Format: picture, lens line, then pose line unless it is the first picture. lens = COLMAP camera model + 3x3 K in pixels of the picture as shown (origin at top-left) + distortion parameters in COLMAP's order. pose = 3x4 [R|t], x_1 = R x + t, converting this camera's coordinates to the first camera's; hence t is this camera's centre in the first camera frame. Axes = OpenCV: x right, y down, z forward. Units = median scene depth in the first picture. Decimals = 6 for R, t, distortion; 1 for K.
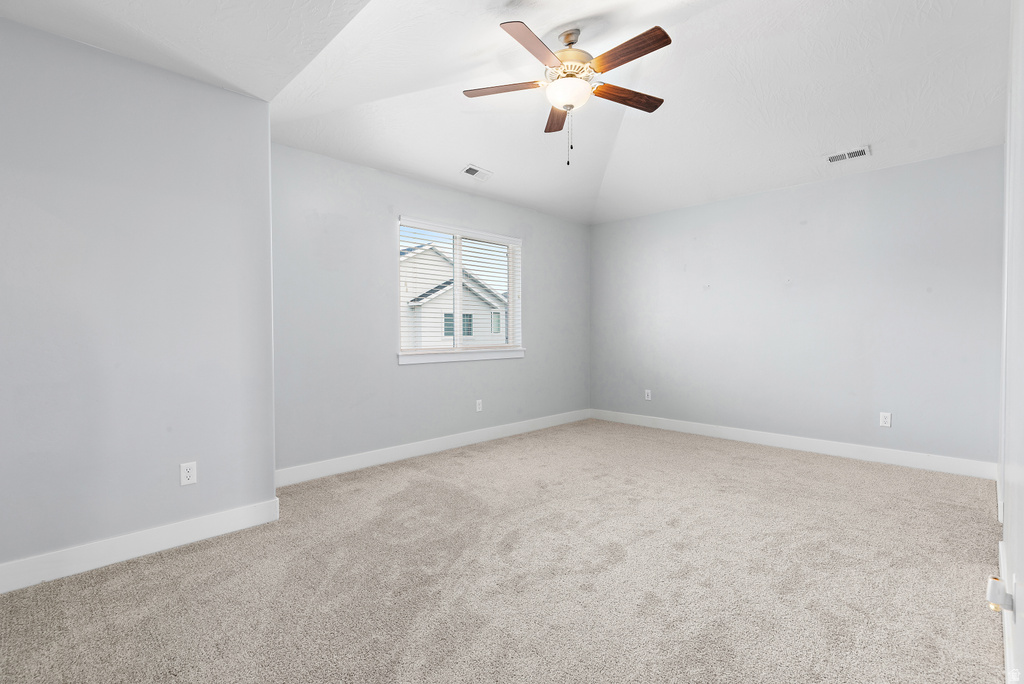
lens RADIAL K [[474.6, 0, 513.8], [0, 474.6, 338.5], [0, 0, 1]] dist [0.009574, -0.001452]
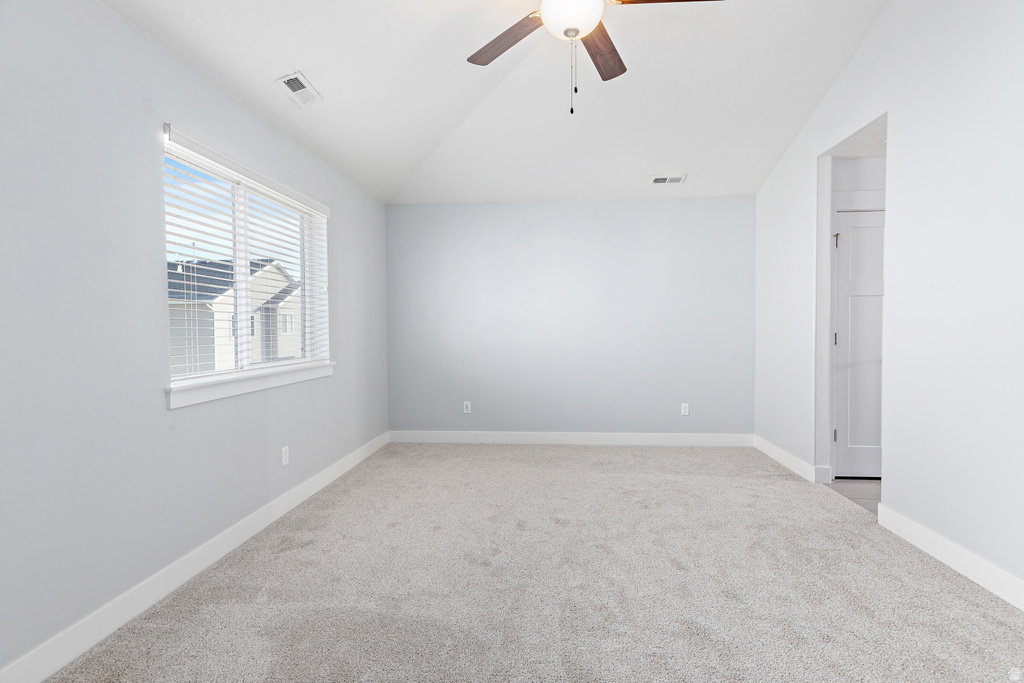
lens RADIAL K [[474.6, 0, 514.0], [0, 474.6, 337.8], [0, 0, 1]] dist [0.009574, -0.001452]
pose [[0.759652, -0.016516, 0.650120, -0.342944], [0.013147, 0.999863, 0.010038, -0.028179], [-0.650197, 0.000922, 0.759765, 0.413562]]
